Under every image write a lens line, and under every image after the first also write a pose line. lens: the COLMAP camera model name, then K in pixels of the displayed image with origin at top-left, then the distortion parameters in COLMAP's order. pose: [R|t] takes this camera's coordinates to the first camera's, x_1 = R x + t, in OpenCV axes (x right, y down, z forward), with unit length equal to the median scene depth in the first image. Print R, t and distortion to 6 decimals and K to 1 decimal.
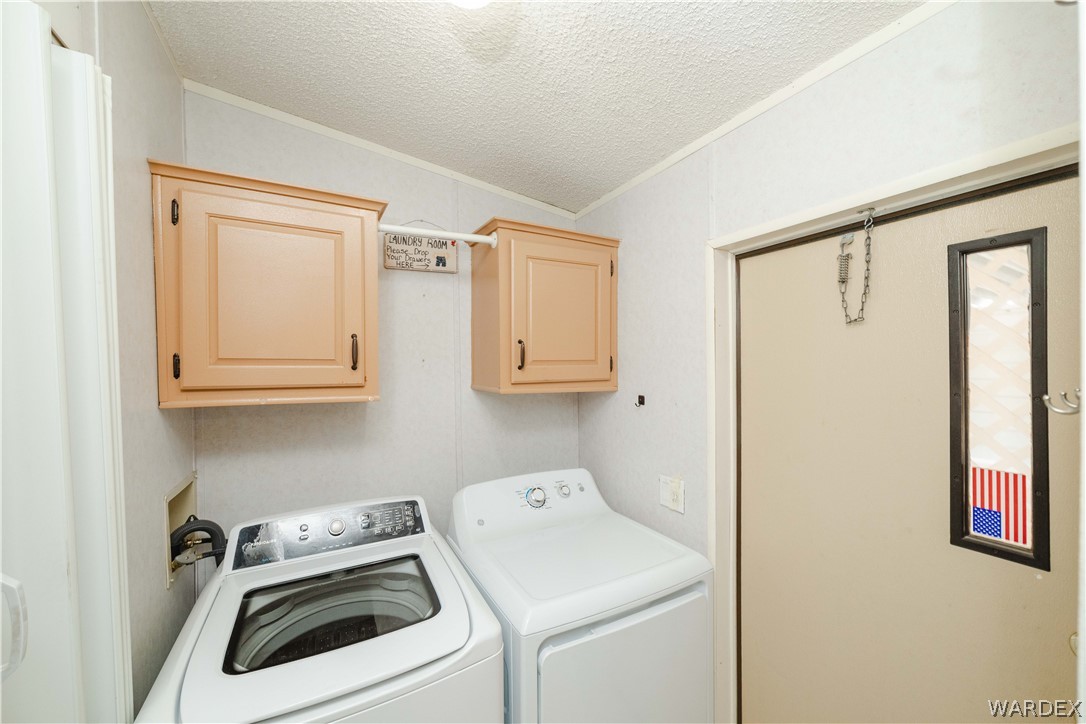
lens RADIAL K [[438.1, 0, 542.3], [0, 438.1, 365.8], [0, 0, 1]] dist [-0.000320, 0.003285]
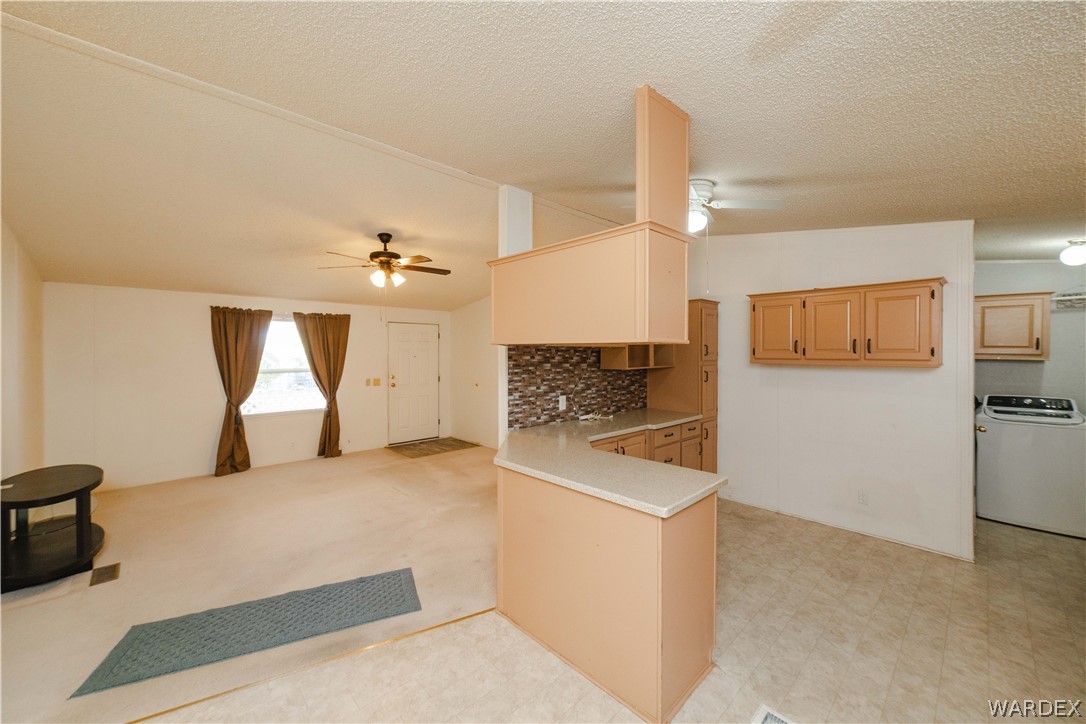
lens RADIAL K [[417.1, 0, 544.1], [0, 417.1, 353.5], [0, 0, 1]] dist [0.000020, 0.000435]
pose [[0.280170, 0.021098, -0.959719, 1.141808], [-0.005922, 0.999777, 0.020250, -0.001574], [0.959932, 0.000010, 0.280232, -2.541402]]
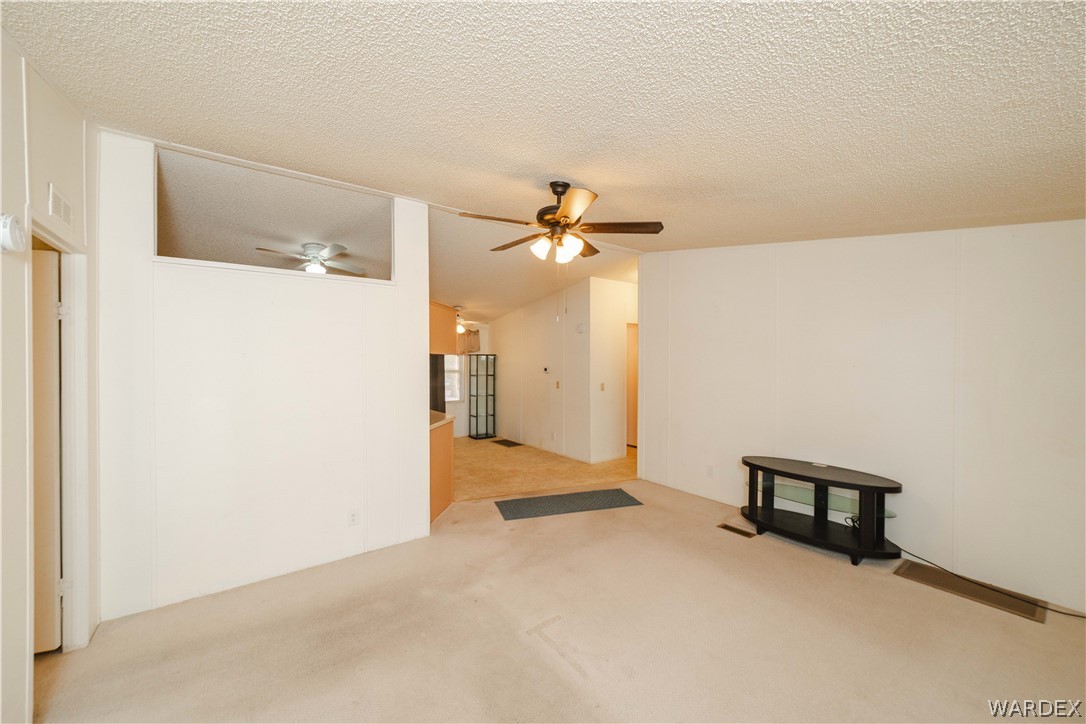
lens RADIAL K [[407.9, 0, 539.1], [0, 407.9, 361.9], [0, 0, 1]] dist [0.000531, 0.000246]
pose [[-0.151576, 0.013366, 0.988355, -3.080592], [0.007063, 0.999898, -0.012439, 0.082608], [-0.988420, 0.005096, -0.151655, -2.432143]]
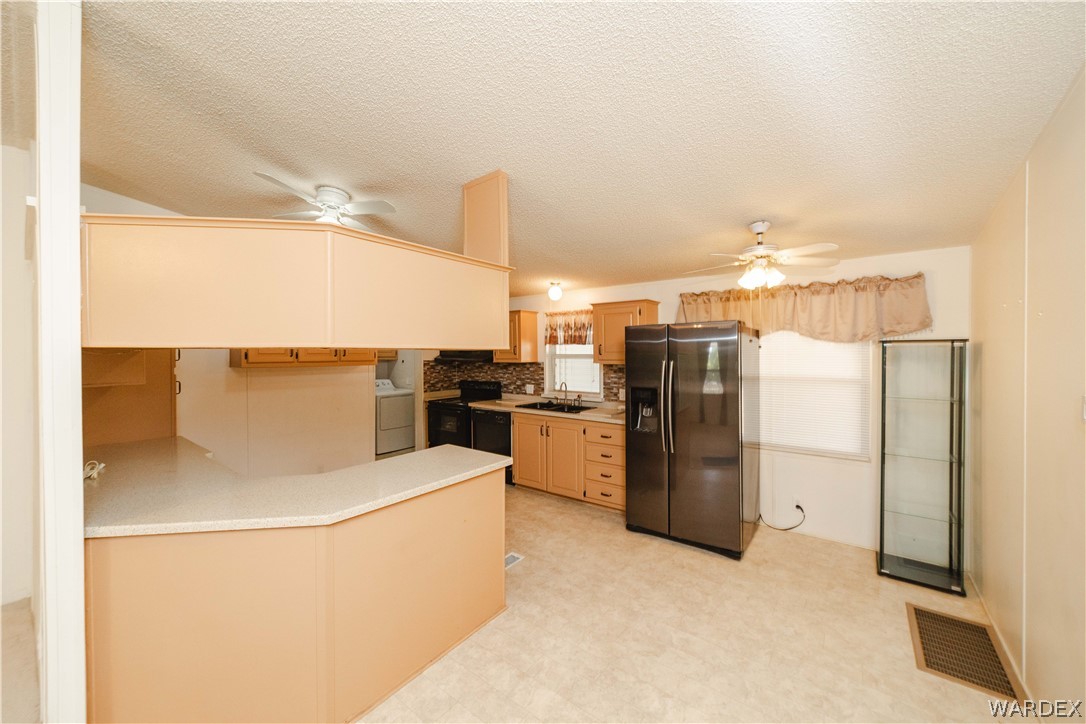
lens RADIAL K [[412.1, 0, 540.2], [0, 412.1, 354.1], [0, 0, 1]] dist [-0.000730, 0.000133]
pose [[0.904846, 0.012378, 0.425560, -0.293529], [-0.011305, 0.999923, -0.005048, 0.014187], [-0.425589, -0.000243, 0.904916, -3.408672]]
